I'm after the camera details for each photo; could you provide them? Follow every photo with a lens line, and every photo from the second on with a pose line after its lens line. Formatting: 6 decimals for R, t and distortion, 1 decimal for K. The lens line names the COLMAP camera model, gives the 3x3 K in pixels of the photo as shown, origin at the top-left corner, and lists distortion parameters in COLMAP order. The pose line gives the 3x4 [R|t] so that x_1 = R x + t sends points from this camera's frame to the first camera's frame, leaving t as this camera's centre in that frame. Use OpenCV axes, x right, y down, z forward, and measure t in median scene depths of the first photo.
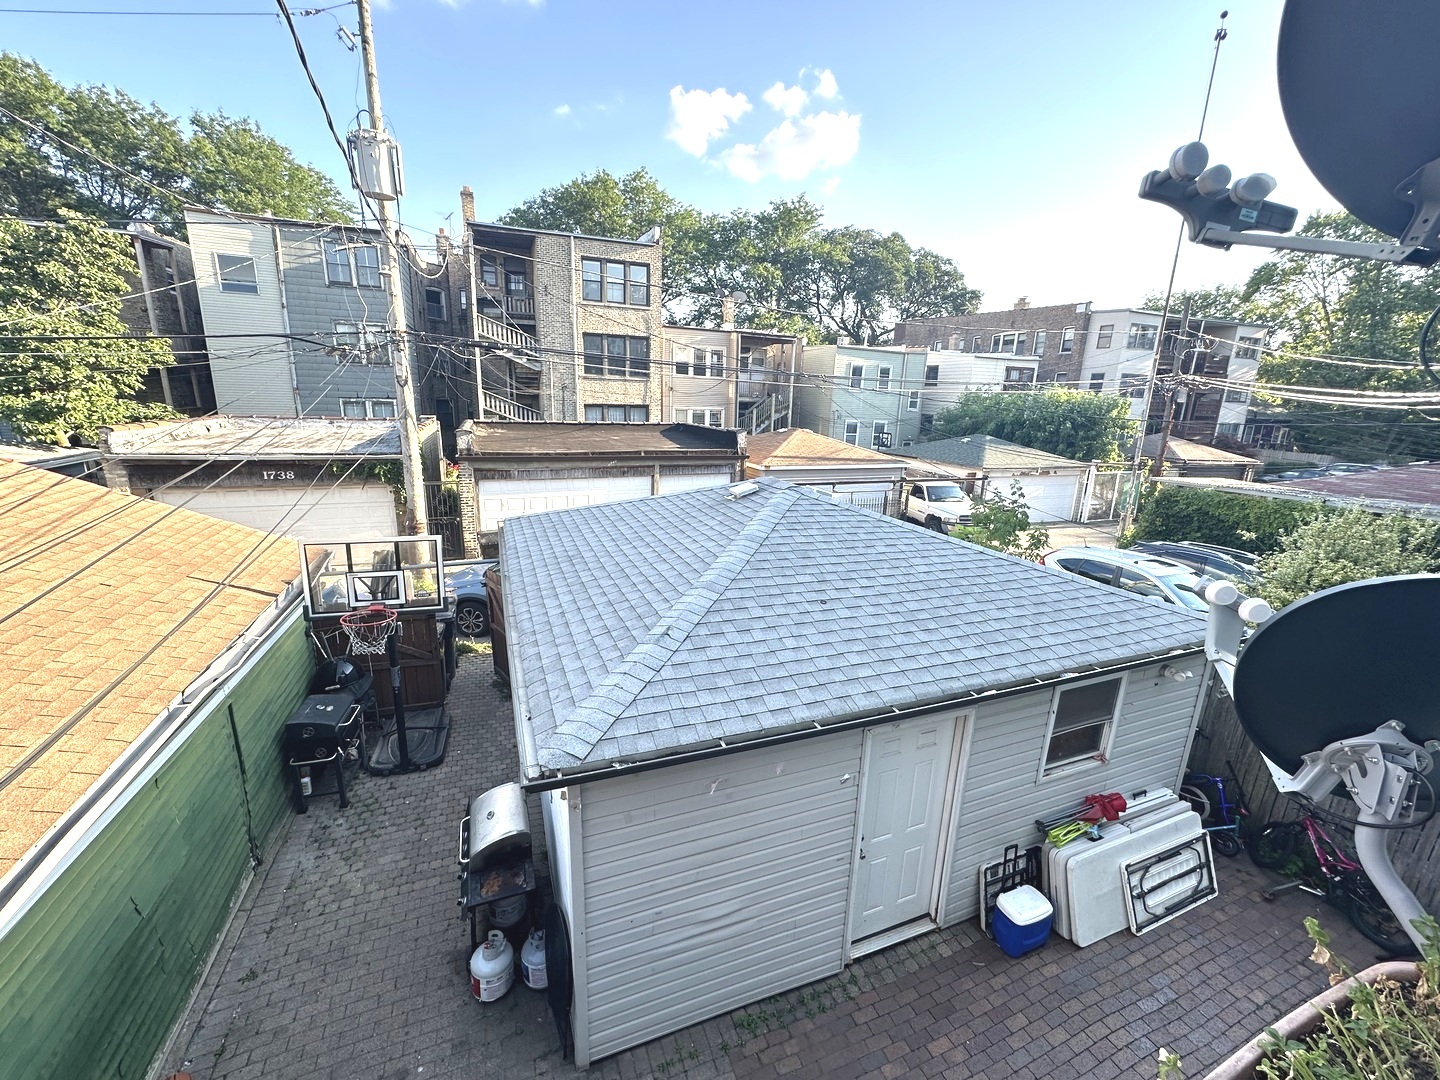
lens RADIAL K [[576.8, 0, 721.8], [0, 576.8, 538.3], [0, 0, 1]] dist [-0.003087, -0.000307]
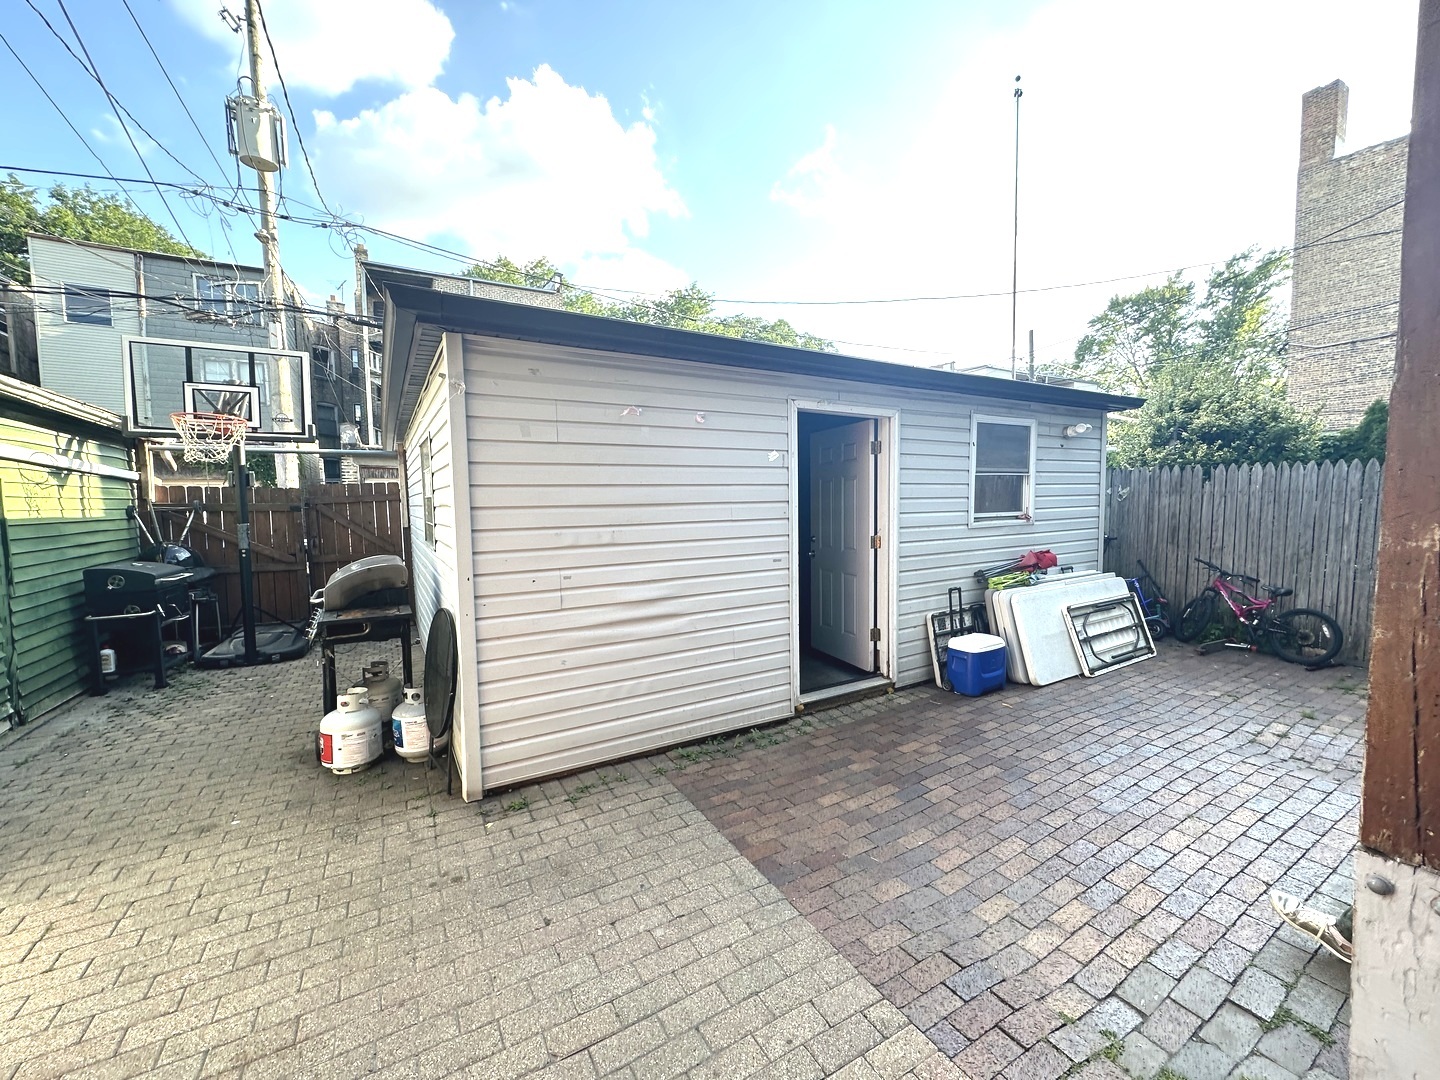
lens RADIAL K [[576.8, 0, 723.3], [0, 576.8, 542.1], [0, 0, 1]] dist [-0.003087, -0.000307]
pose [[0.986689, -0.056463, 0.152500, -0.008966], [0.081594, 0.983092, -0.163928, 0.524955], [-0.140665, 0.174189, 0.974614, 0.107464]]
